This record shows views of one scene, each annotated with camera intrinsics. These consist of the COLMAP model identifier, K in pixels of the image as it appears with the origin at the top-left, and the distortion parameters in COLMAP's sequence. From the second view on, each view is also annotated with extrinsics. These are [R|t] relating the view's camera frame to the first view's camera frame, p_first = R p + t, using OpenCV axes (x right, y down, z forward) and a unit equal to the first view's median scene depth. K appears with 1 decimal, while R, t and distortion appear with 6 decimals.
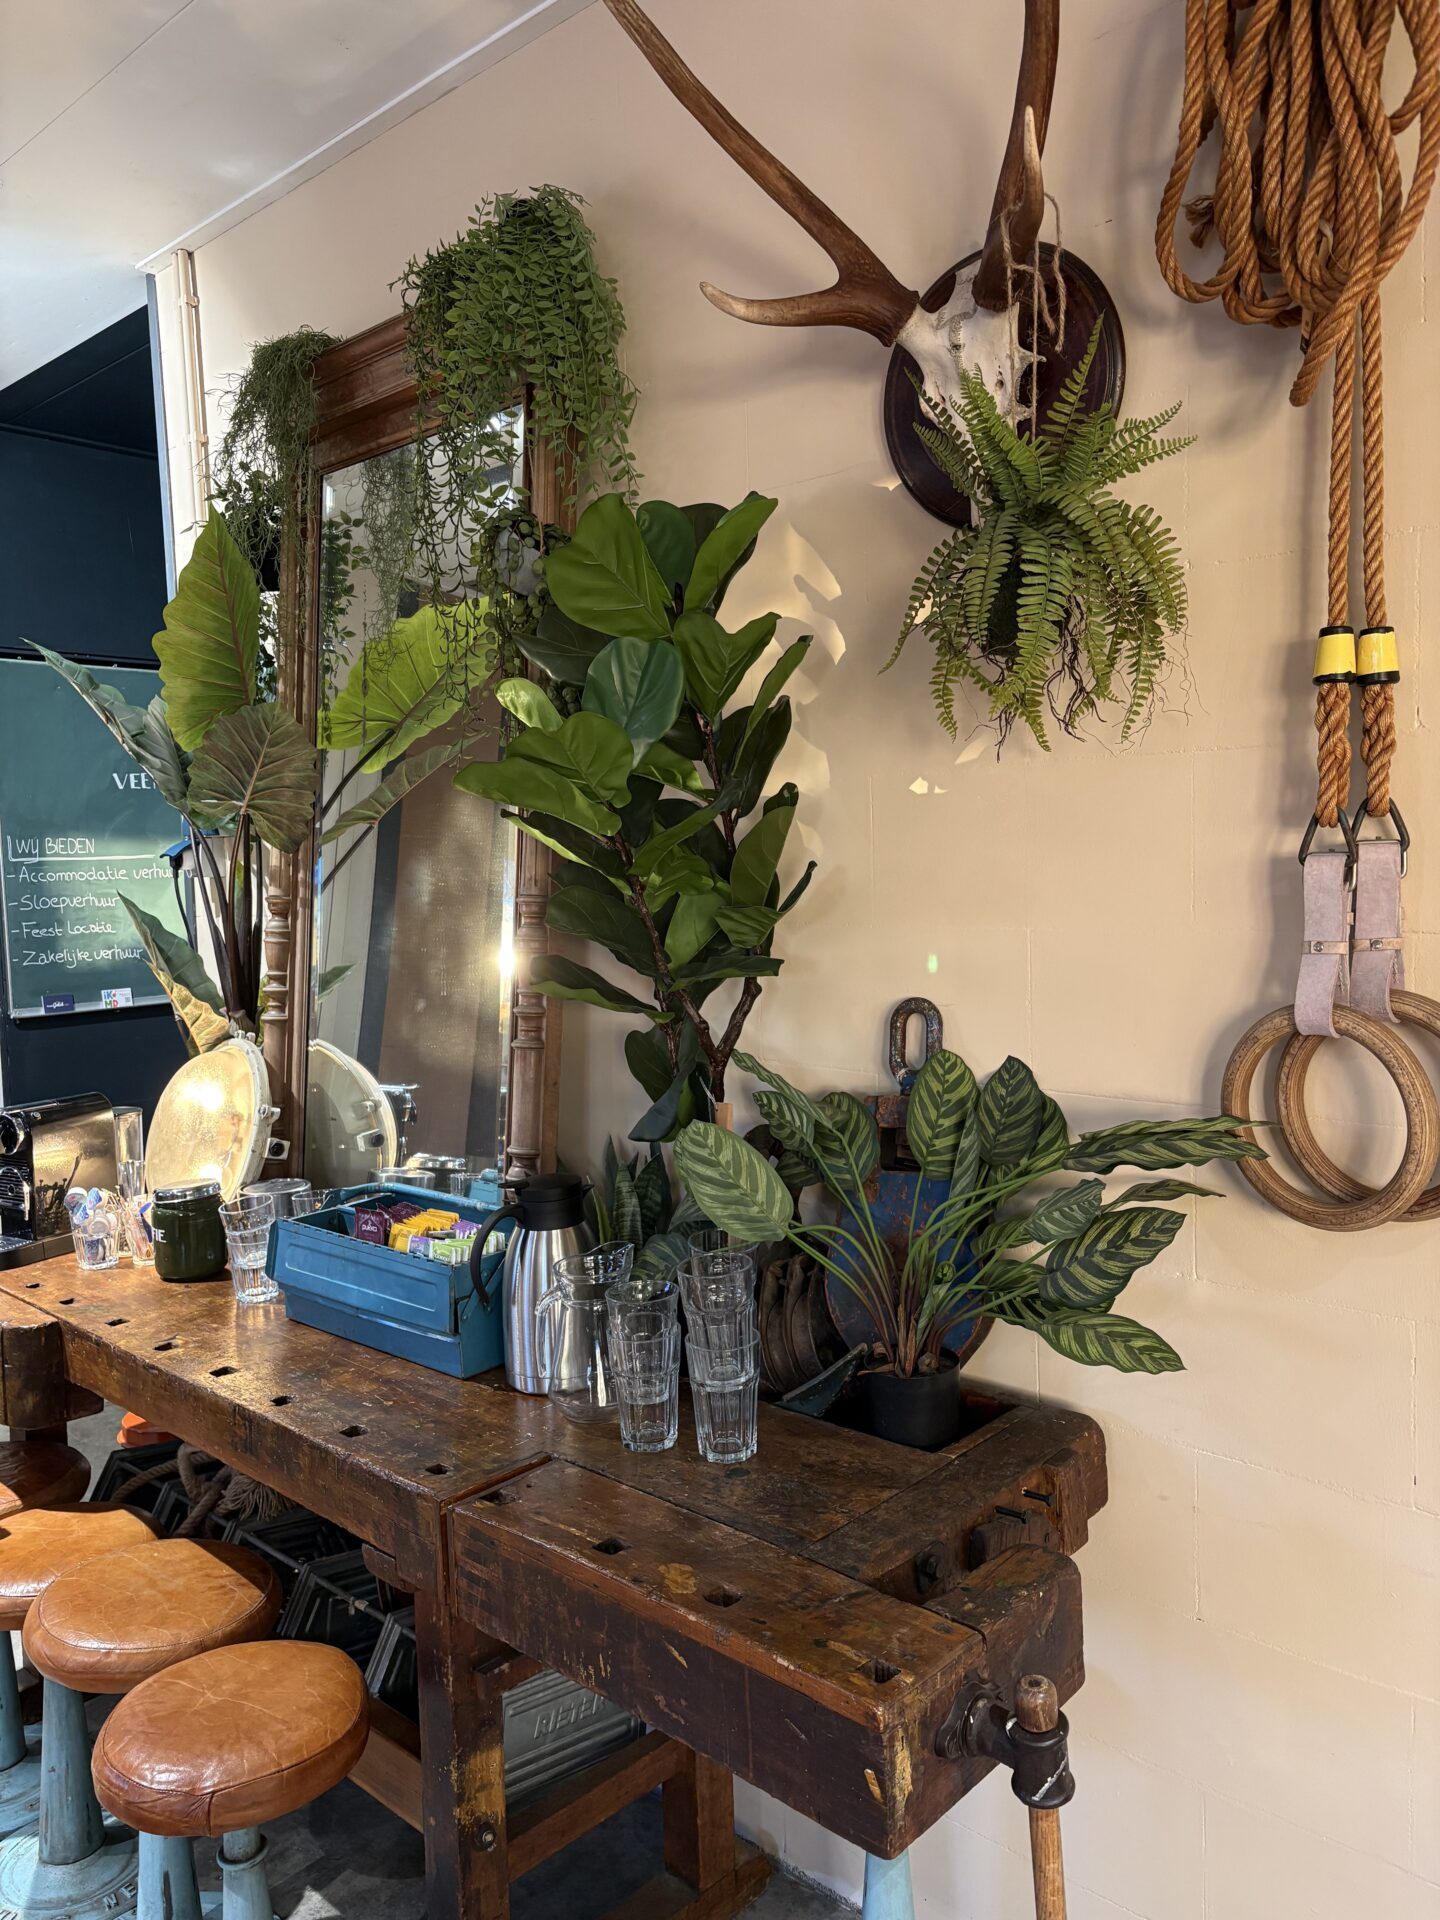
lens RADIAL K [[1451.5, 0, 709.1], [0, 1451.5, 958.2], [0, 0, 1]] dist [0.046122, -0.048332]
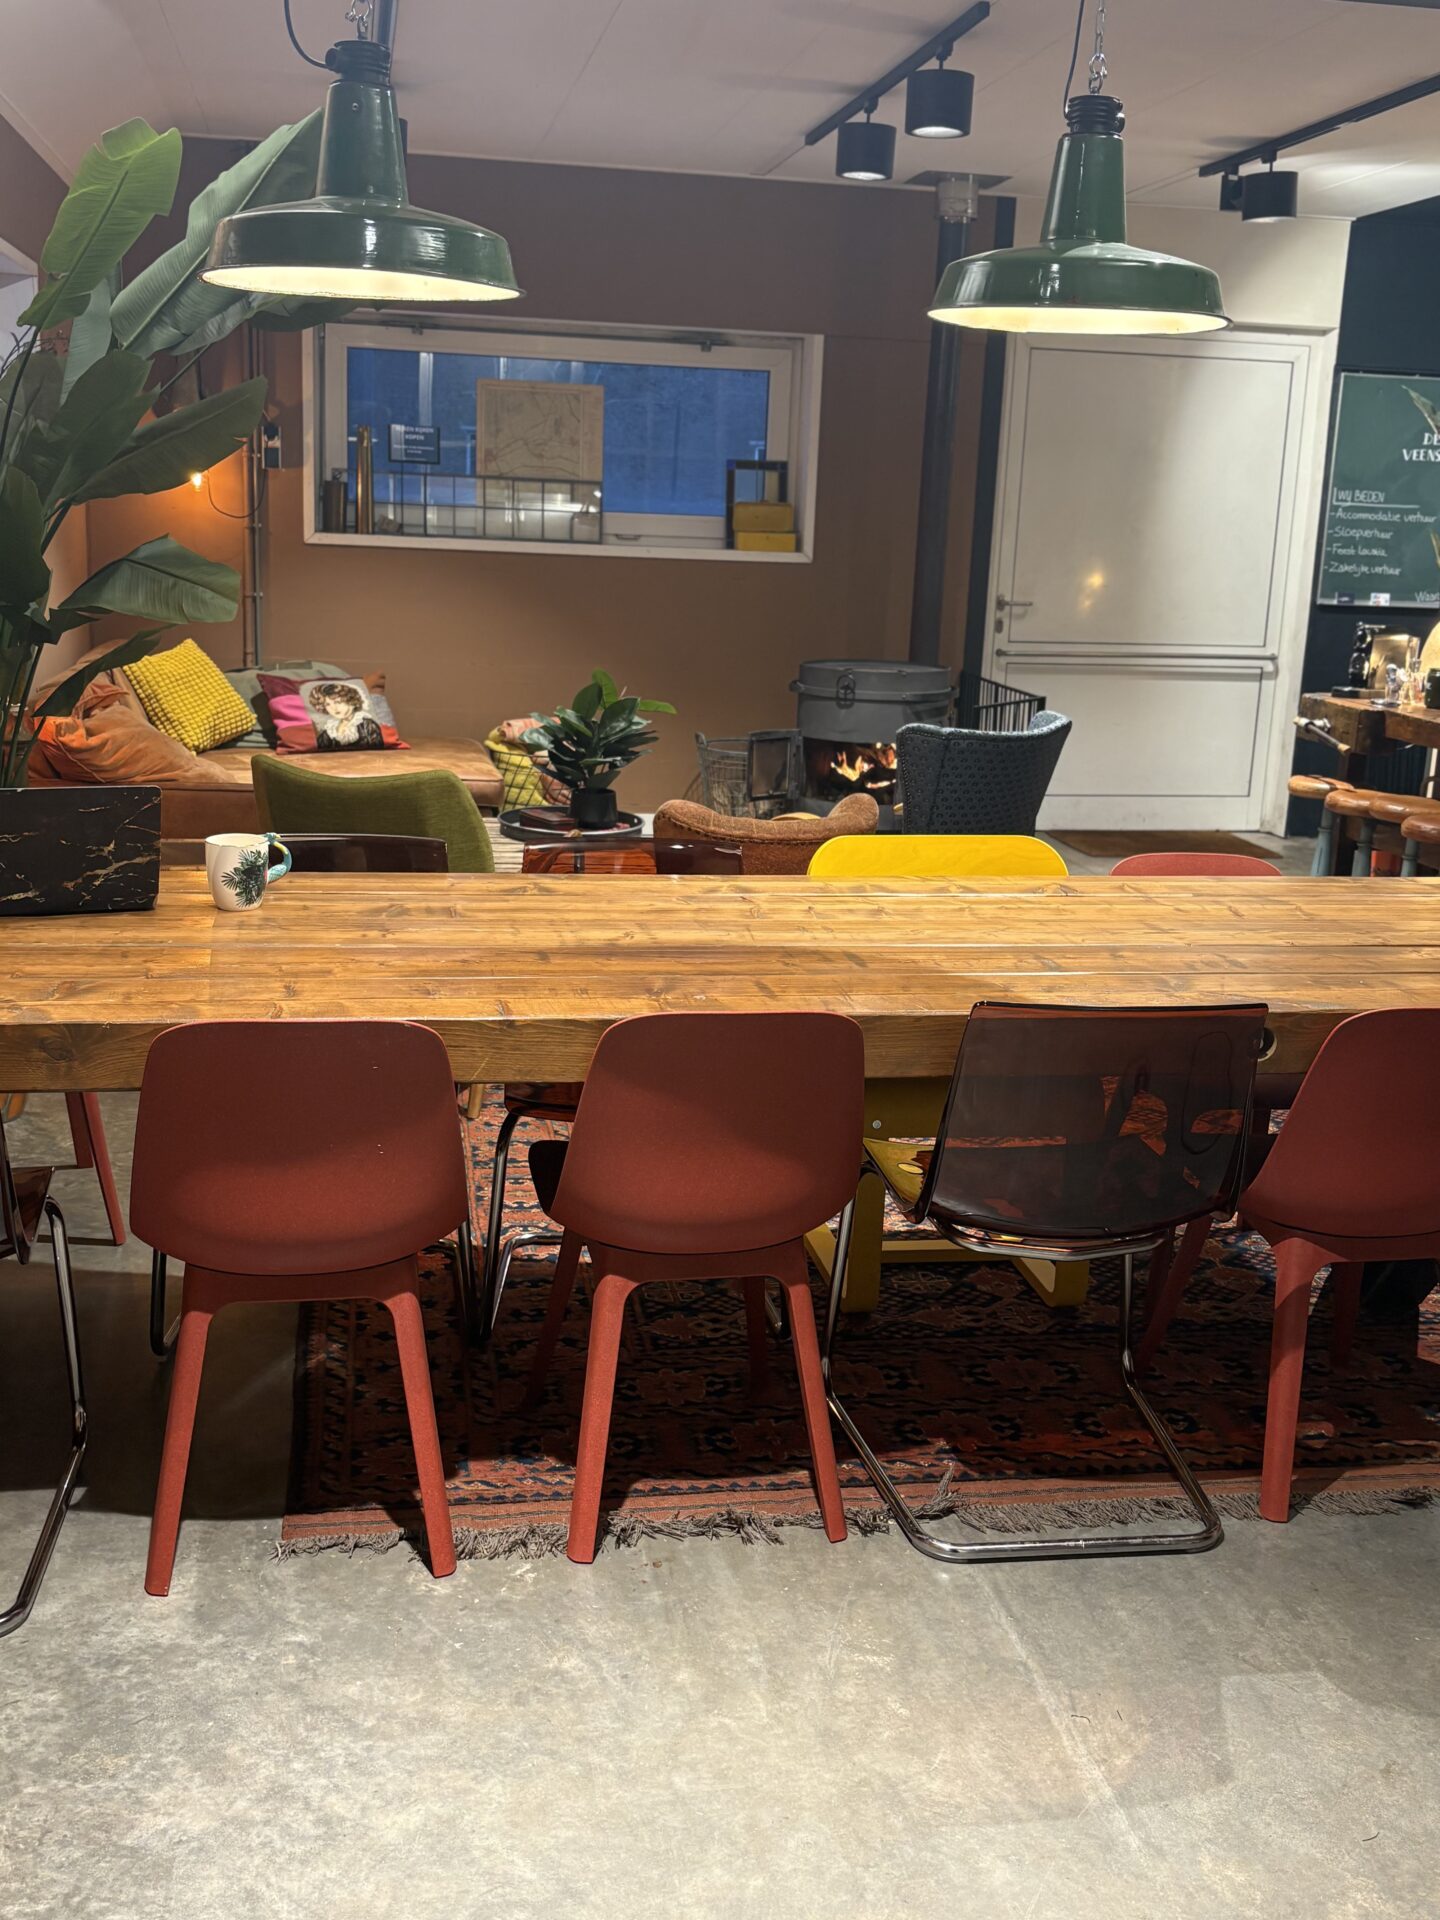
lens RADIAL K [[1967.2, 0, 736.1], [0, 1967.2, 949.5], [0, 0, 1]] dist [0.055393, 0.000000]
pose [[0.807883, 0.194855, -0.556198, 0.468883], [-0.112259, 0.977360, 0.179346, 0.149588], [0.578553, -0.082452, 0.811467, -1.879585]]
